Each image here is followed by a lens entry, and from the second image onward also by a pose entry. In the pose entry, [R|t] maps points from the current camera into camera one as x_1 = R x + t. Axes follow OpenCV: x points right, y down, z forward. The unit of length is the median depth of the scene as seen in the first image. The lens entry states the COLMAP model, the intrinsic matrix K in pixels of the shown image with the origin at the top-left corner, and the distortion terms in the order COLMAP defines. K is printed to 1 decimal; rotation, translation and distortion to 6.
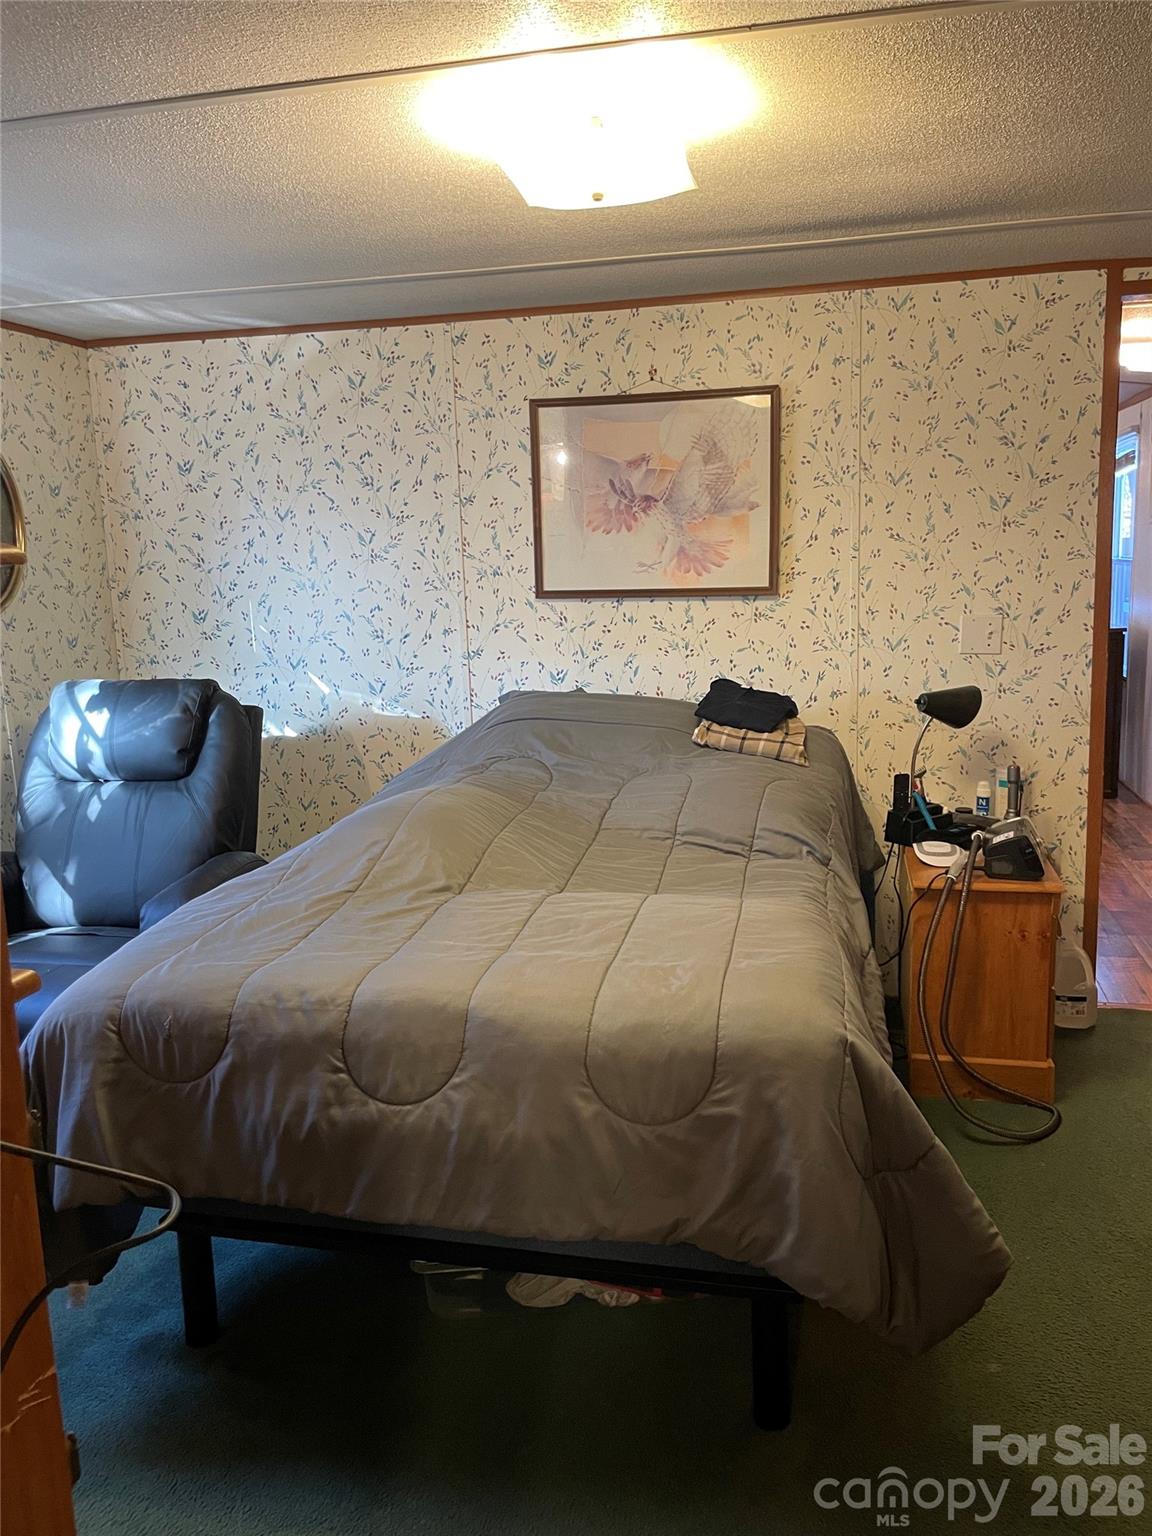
lens RADIAL K [[1159.8, 0, 583.9], [0, 1159.8, 762.2], [0, 0, 1]] dist [0.103100, -0.147435]
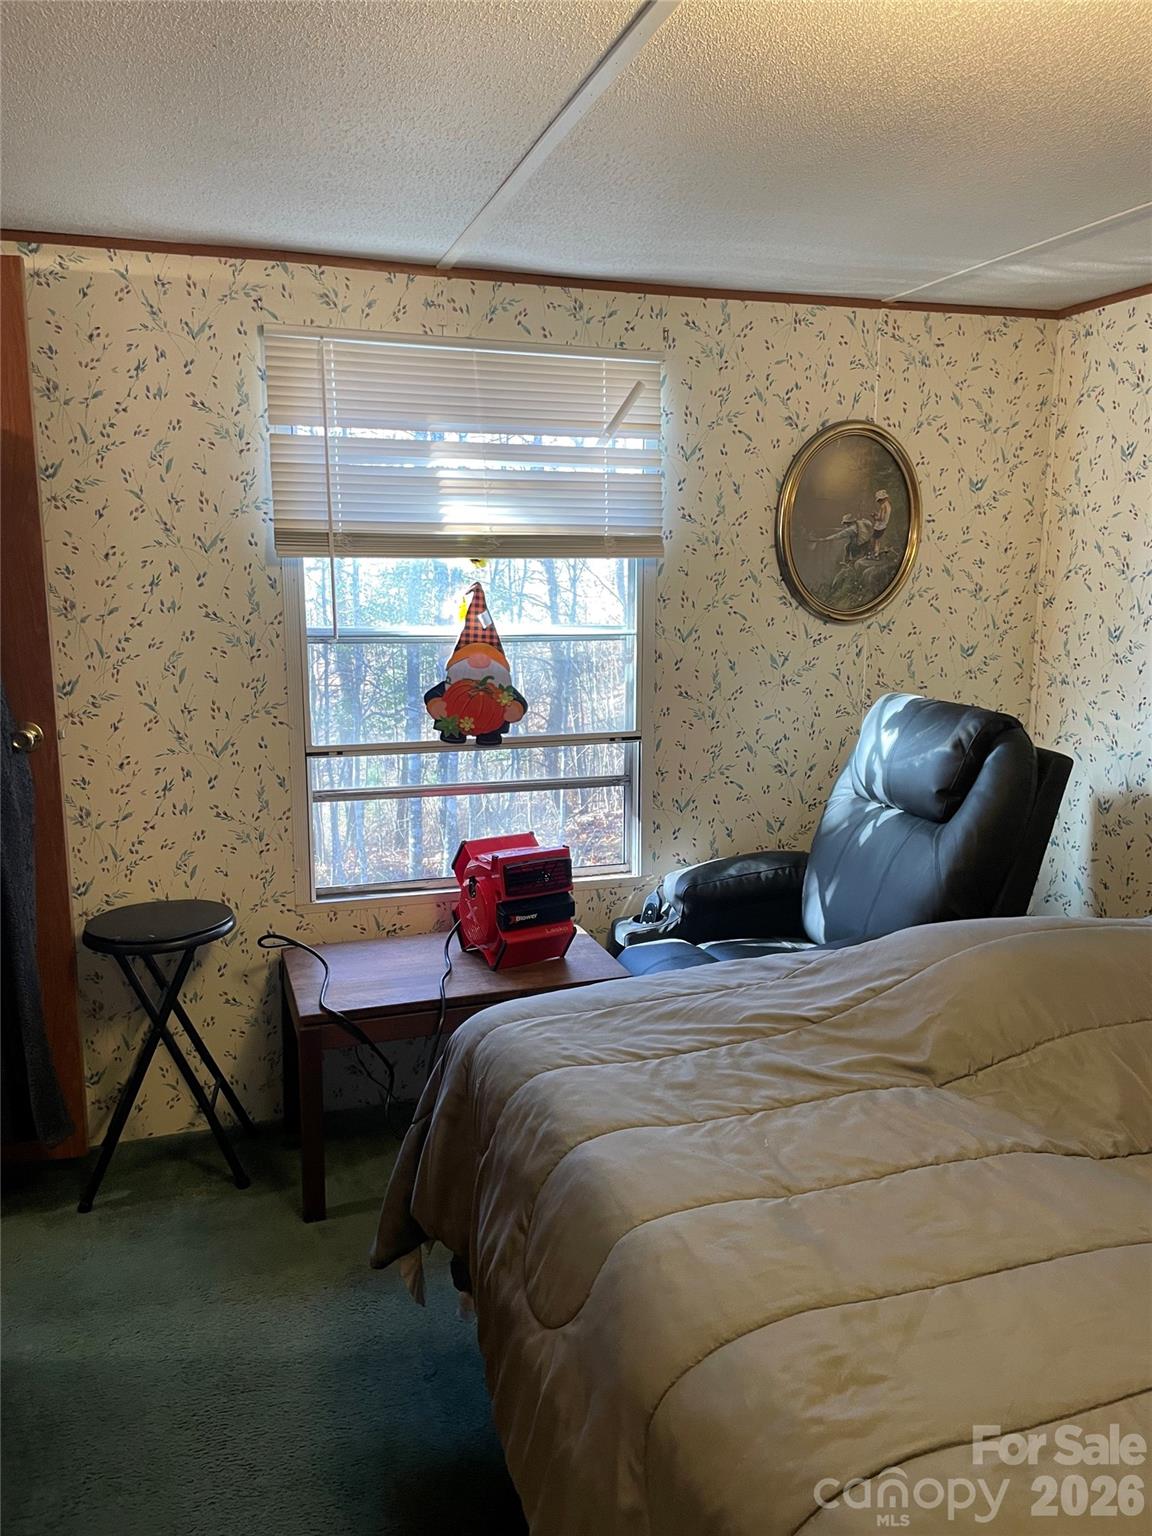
lens RADIAL K [[1159.8, 0, 583.9], [0, 1159.8, 762.2], [0, 0, 1]] dist [0.103100, -0.147435]
pose [[0.507061, 0.184672, -0.841894, 0.230293], [-0.172300, 0.978779, 0.110924, -0.077554], [0.844513, 0.088813, 0.528119, 0.318405]]
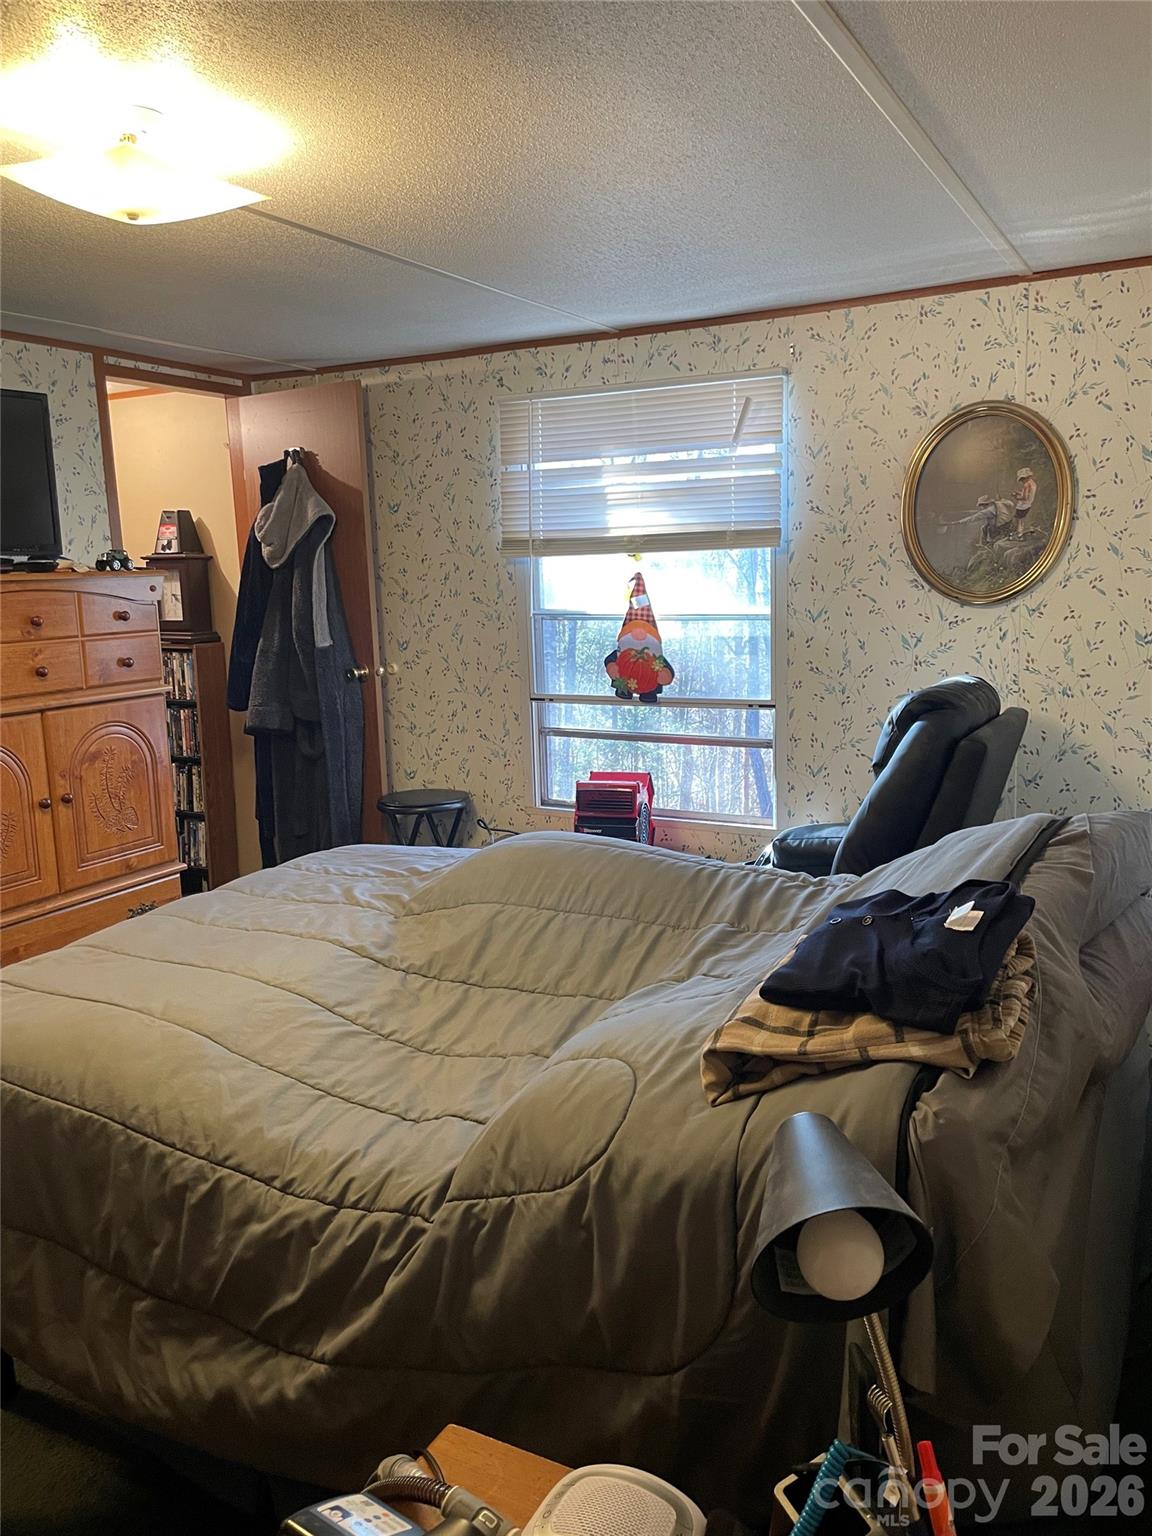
lens RADIAL K [[1159.8, 0, 583.9], [0, 1159.8, 762.2], [0, 0, 1]] dist [0.103100, -0.147435]
pose [[-0.263990, 0.205786, -0.942317, 0.530824], [-0.132396, 0.959996, 0.246737, -0.194475], [0.955396, 0.189895, -0.226184, 0.948930]]
